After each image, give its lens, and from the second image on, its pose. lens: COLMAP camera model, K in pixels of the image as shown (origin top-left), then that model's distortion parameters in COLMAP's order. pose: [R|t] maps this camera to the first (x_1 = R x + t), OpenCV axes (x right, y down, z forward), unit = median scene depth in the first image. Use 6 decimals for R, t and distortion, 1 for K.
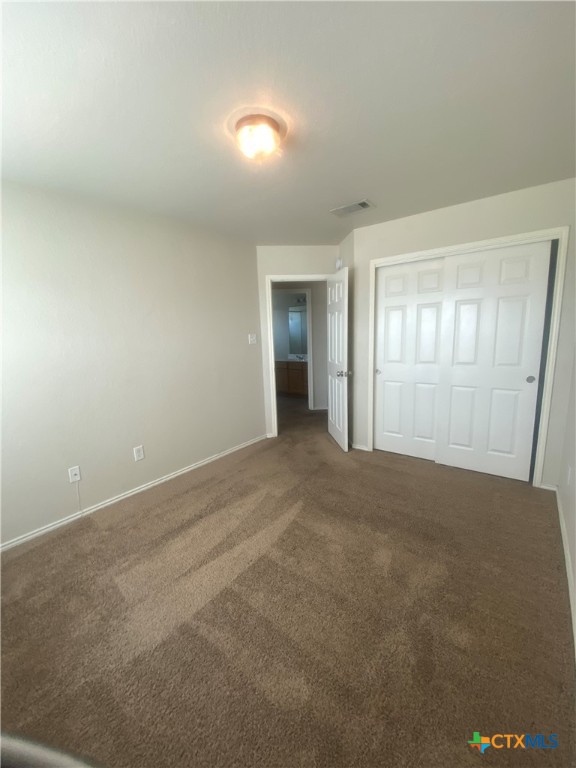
lens RADIAL K [[310.4, 0, 286.9], [0, 310.4, 376.1], [0, 0, 1]] dist [0.015469, -0.020613]
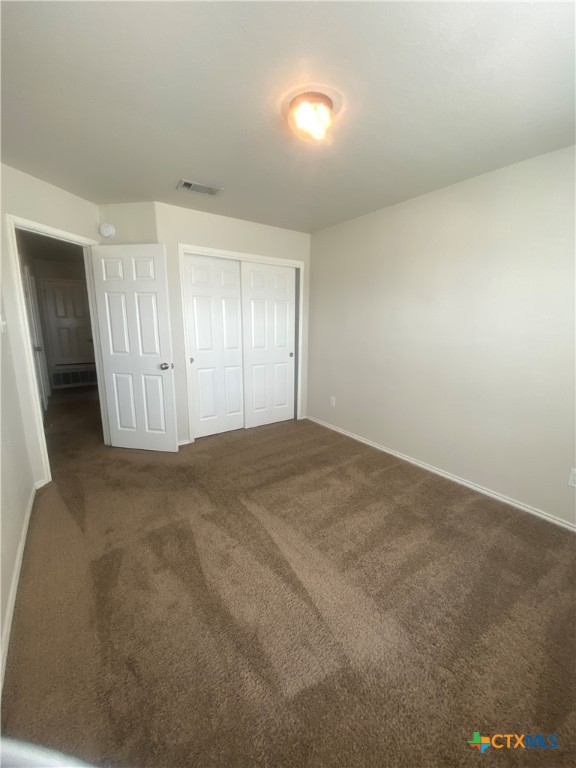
lens RADIAL K [[310.5, 0, 289.5], [0, 310.5, 382.9], [0, 0, 1]] dist [0.020291, -0.020753]
pose [[0.304641, -0.157126, 0.939418, -0.700012], [0.107707, 0.985656, 0.129932, -0.052995], [-0.946358, 0.061599, 0.317195, 0.488756]]
